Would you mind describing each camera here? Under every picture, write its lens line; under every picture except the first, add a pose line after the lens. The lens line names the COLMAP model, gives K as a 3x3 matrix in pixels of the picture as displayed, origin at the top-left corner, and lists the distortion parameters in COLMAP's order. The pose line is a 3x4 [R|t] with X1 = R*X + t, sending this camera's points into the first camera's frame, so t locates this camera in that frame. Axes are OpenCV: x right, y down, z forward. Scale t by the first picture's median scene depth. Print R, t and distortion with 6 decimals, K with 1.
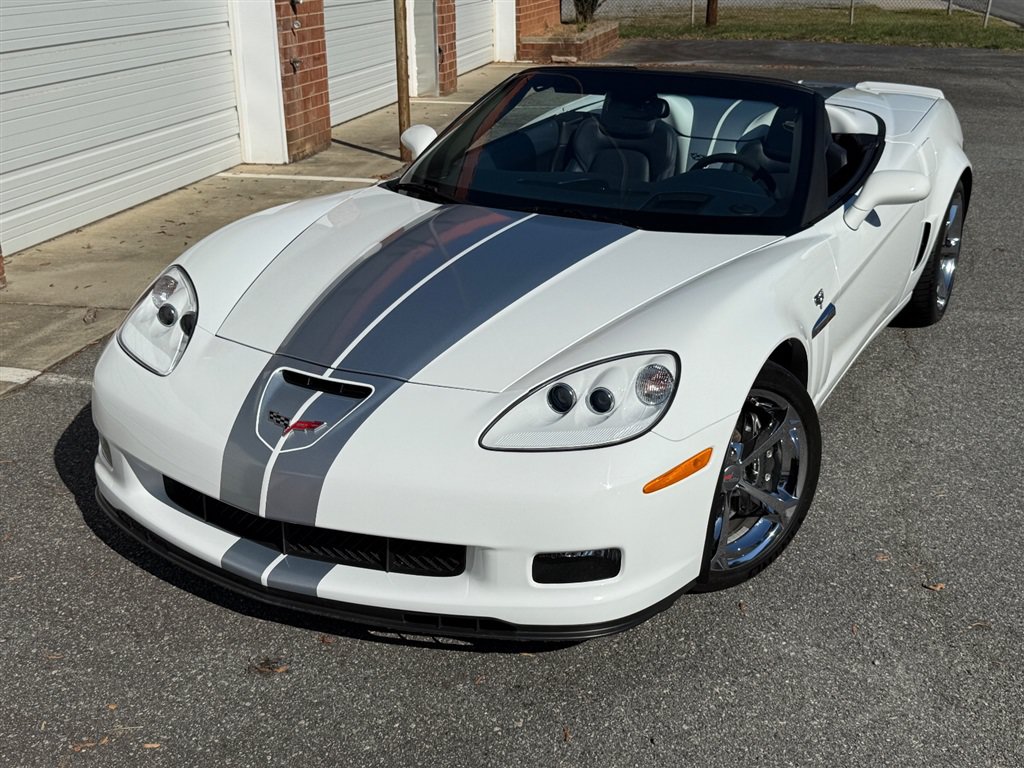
lens RADIAL K [[1202.5, 0, 513.0], [0, 1202.5, 382.0], [0, 0, 1]] dist [0.225252, -0.584389]
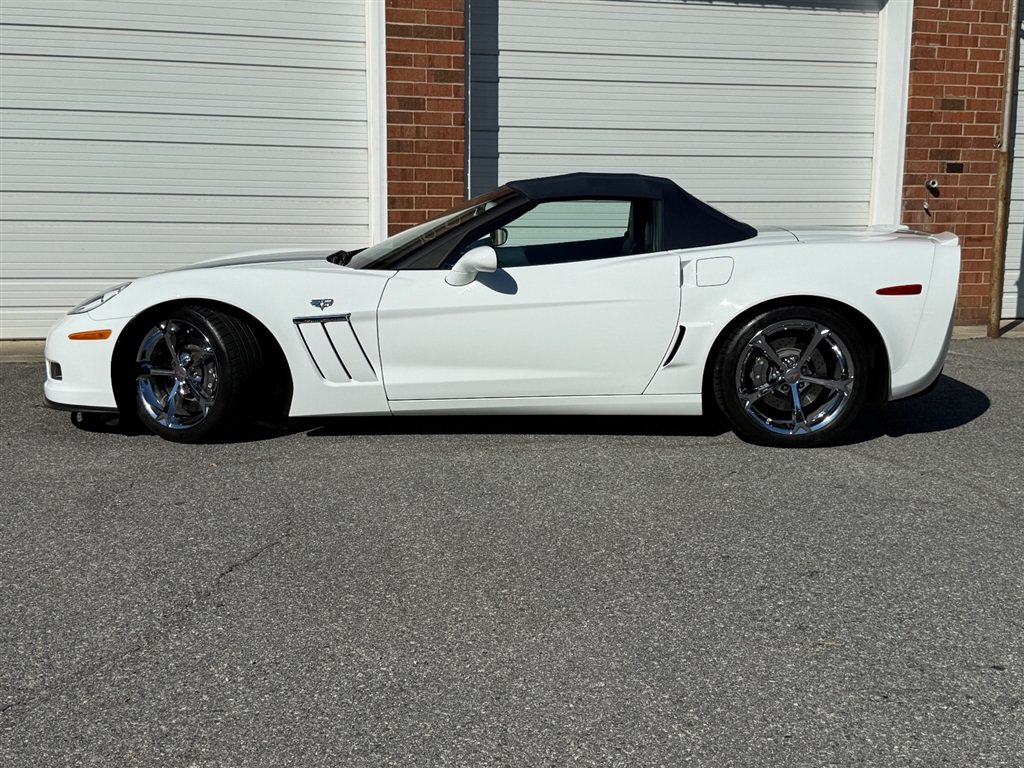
lens RADIAL K [[1293.3, 0, 508.4], [0, 1293.3, 382.6], [0, 0, 1]] dist [0.190789, -0.448359]
pose [[0.462332, 0.133082, -0.876663, 2.125855], [-0.307695, 0.951317, -0.017856, -0.020591], [0.831608, 0.278000, 0.480774, 0.527193]]
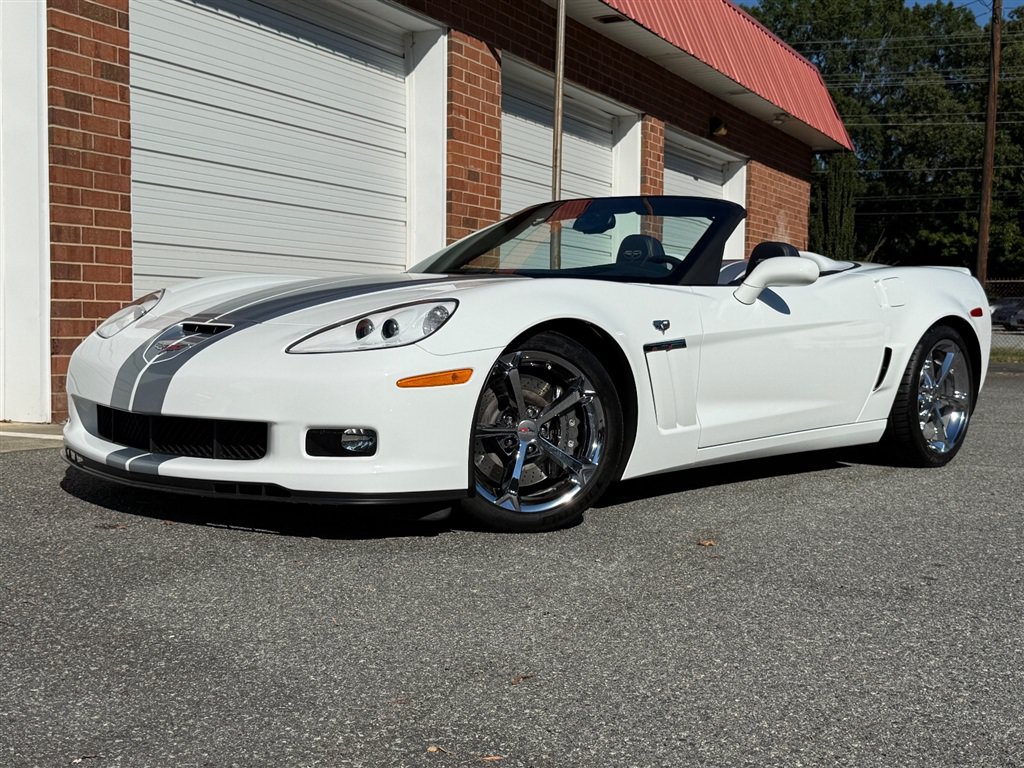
lens RADIAL K [[1293.3, 0, 508.4], [0, 1293.3, 382.6], [0, 0, 1]] dist [0.190789, -0.448359]
pose [[0.967369, 0.031366, -0.251422, 0.501676], [-0.103249, 0.954981, -0.278121, 0.405064], [0.231380, 0.295004, 0.927058, -0.189808]]
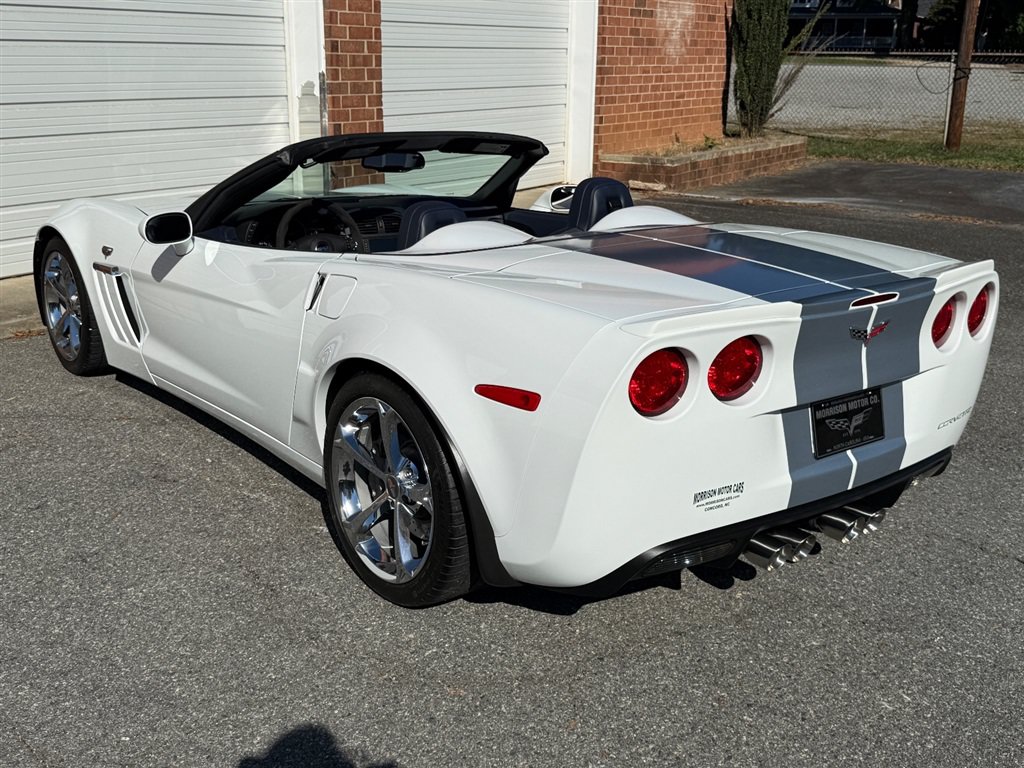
lens RADIAL K [[1101.0, 0, 506.4], [0, 1101.0, 354.7], [0, 0, 1]] dist [0.187606, -0.362997]
pose [[0.929925, 0.123653, -0.346336, 1.202660], [-0.148245, 0.987911, -0.045328, -0.686680], [0.336545, 0.093494, 0.937015, 1.986300]]
